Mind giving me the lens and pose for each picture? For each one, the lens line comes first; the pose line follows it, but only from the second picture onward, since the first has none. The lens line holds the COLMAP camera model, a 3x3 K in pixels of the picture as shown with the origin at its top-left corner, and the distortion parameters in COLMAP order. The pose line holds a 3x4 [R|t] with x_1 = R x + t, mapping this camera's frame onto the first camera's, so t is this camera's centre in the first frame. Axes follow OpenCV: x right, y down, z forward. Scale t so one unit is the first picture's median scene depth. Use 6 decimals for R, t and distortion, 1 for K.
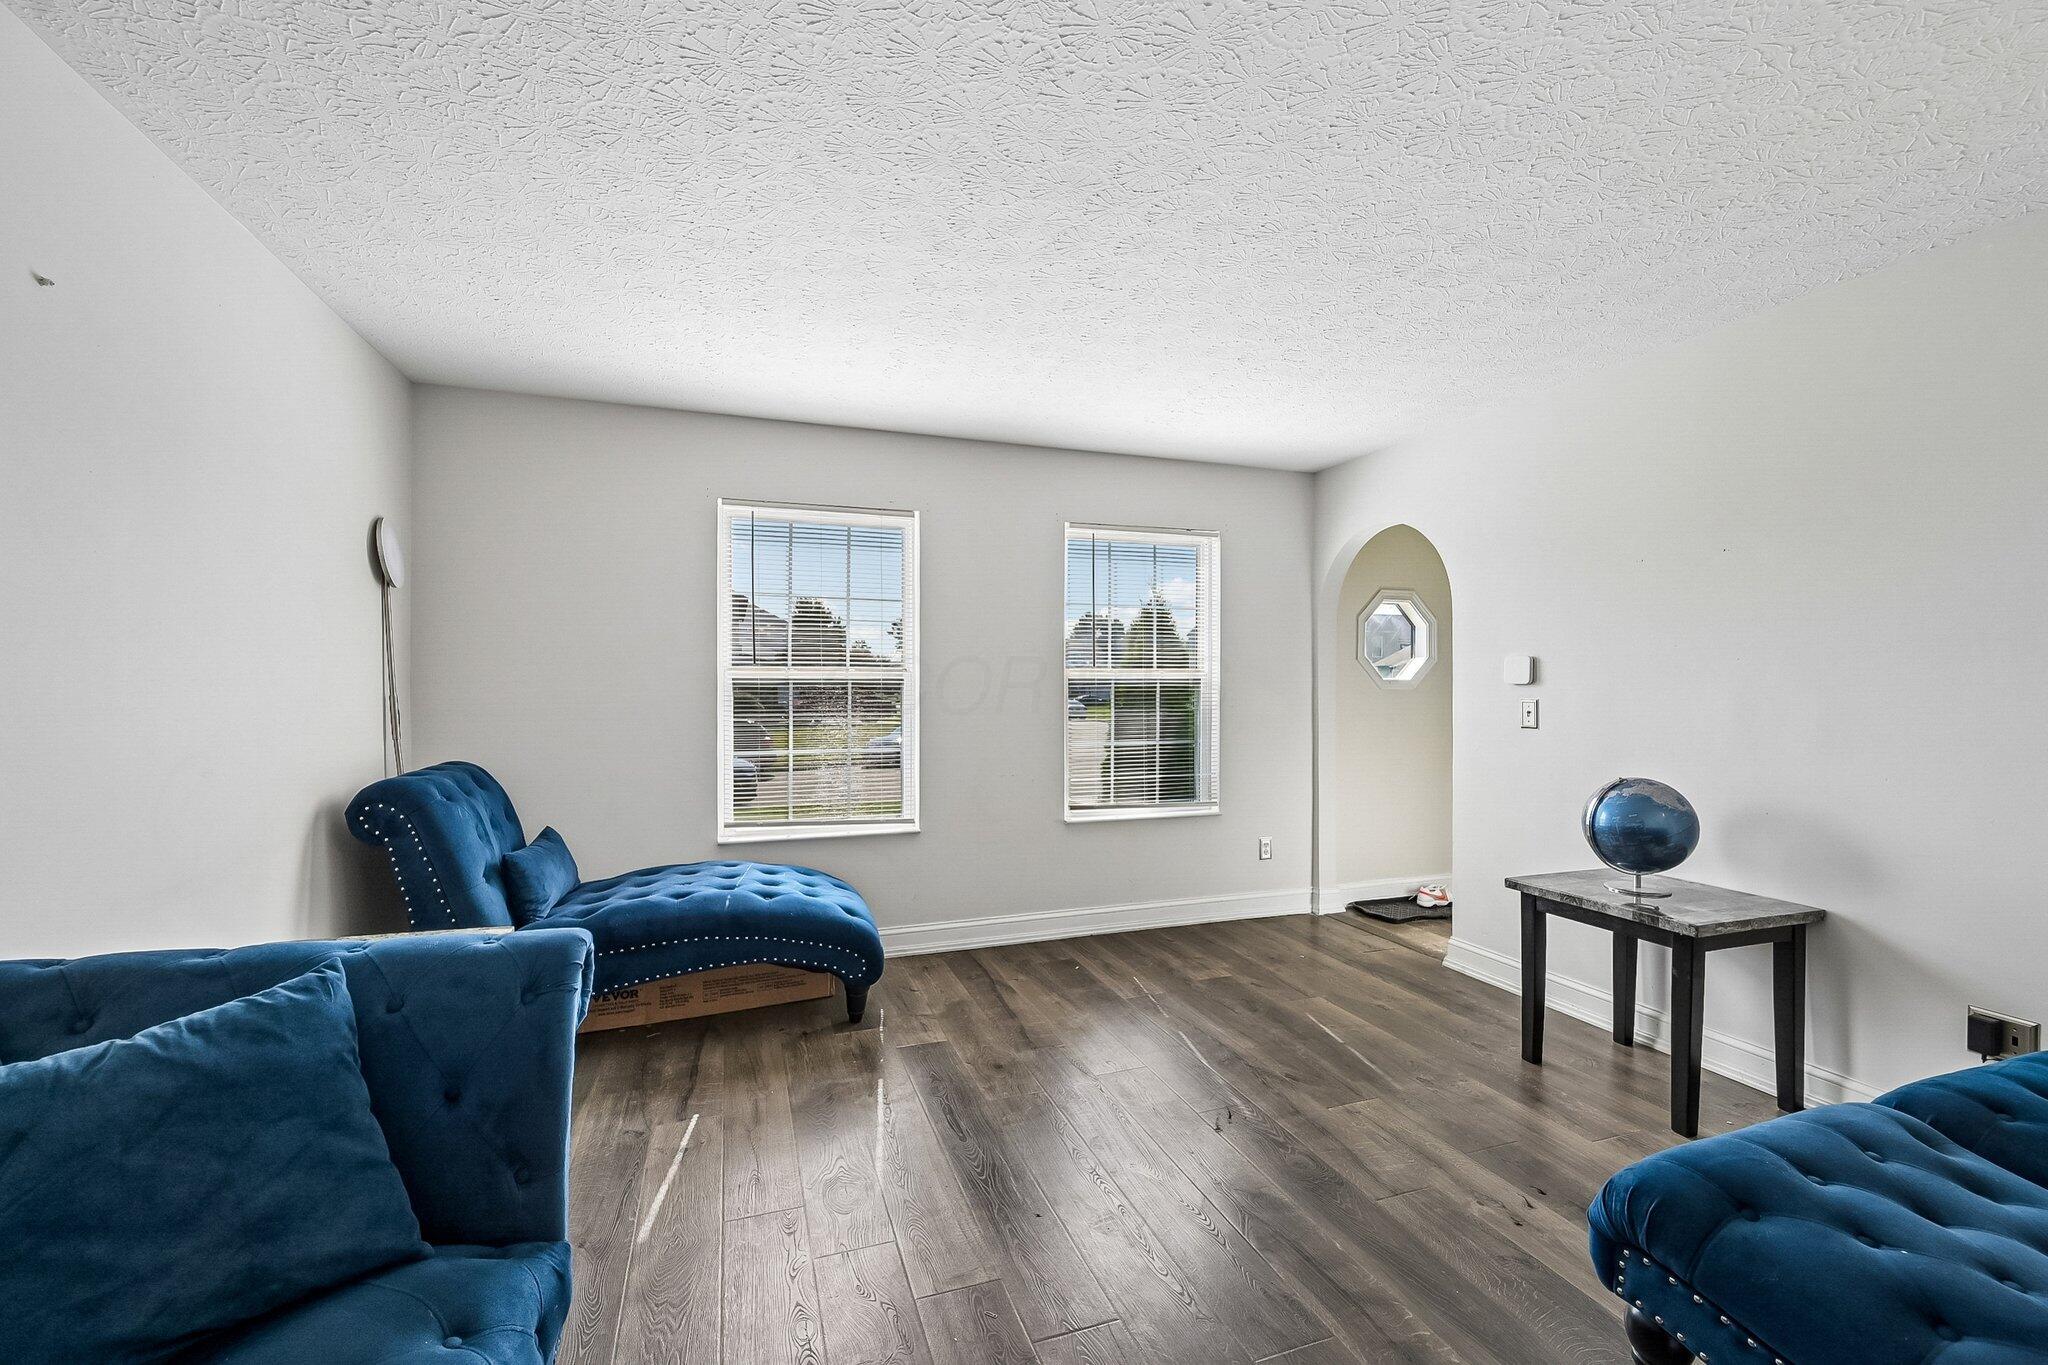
lens RADIAL K [[826.6, 0, 1017.2], [0, 826.6, 688.3], [0, 0, 1]] dist [0.001778, -0.000057]
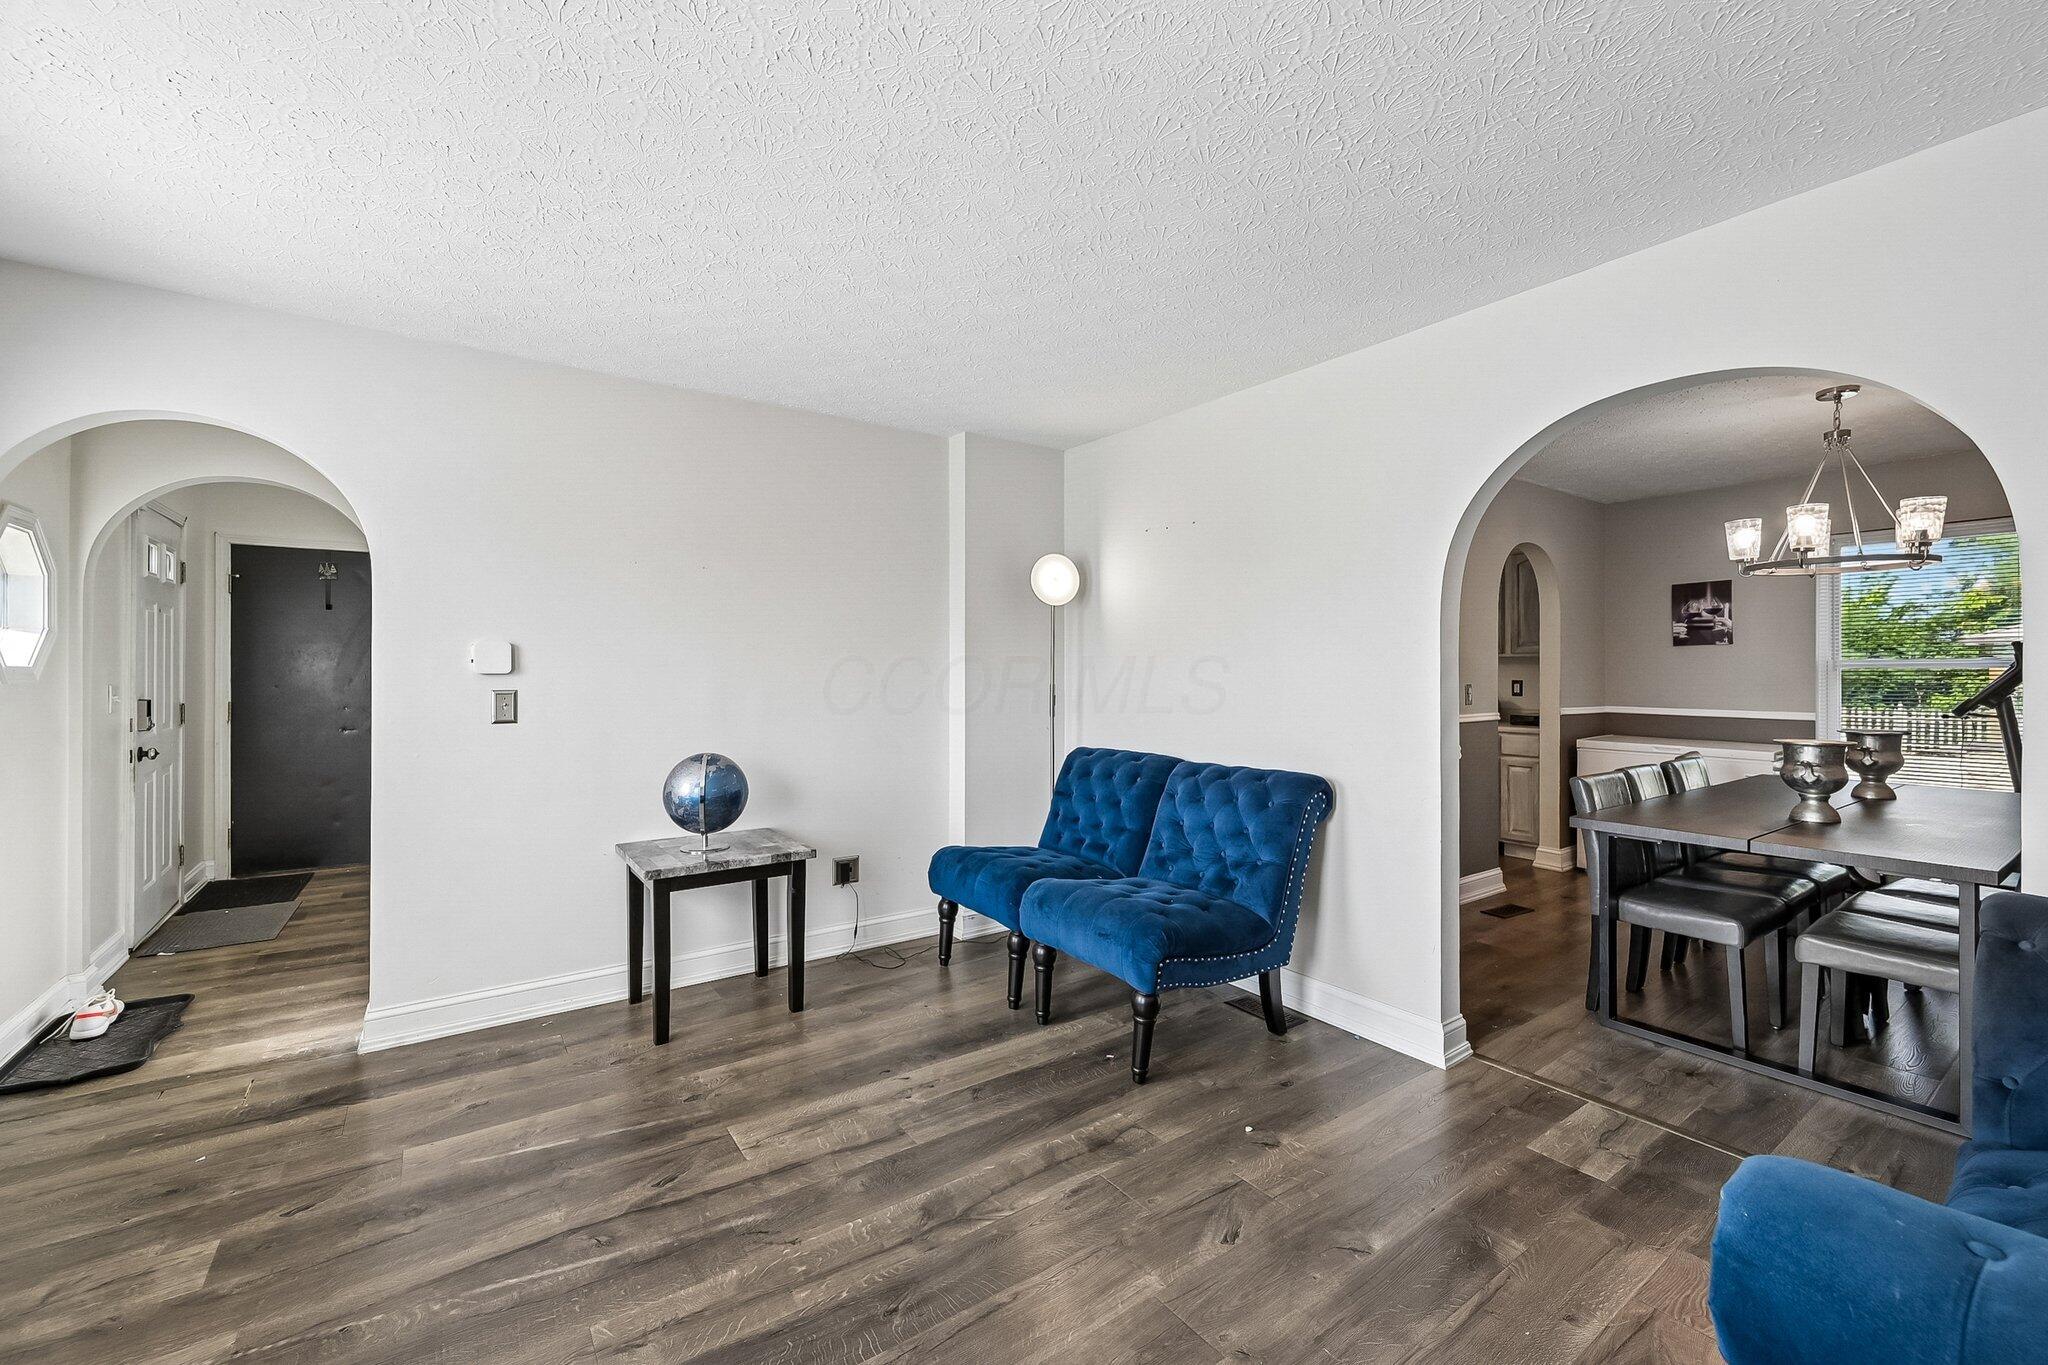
lens RADIAL K [[826.6, 0, 1016.4], [0, 826.6, 677.2], [0, 0, 1]] dist [0.001778, -0.000057]
pose [[-0.288463, 0.003257, 0.957486, -0.453795], [0.001418, 0.999995, -0.002974, 0.003217], [-0.957490, 0.000500, -0.288466, 0.824661]]
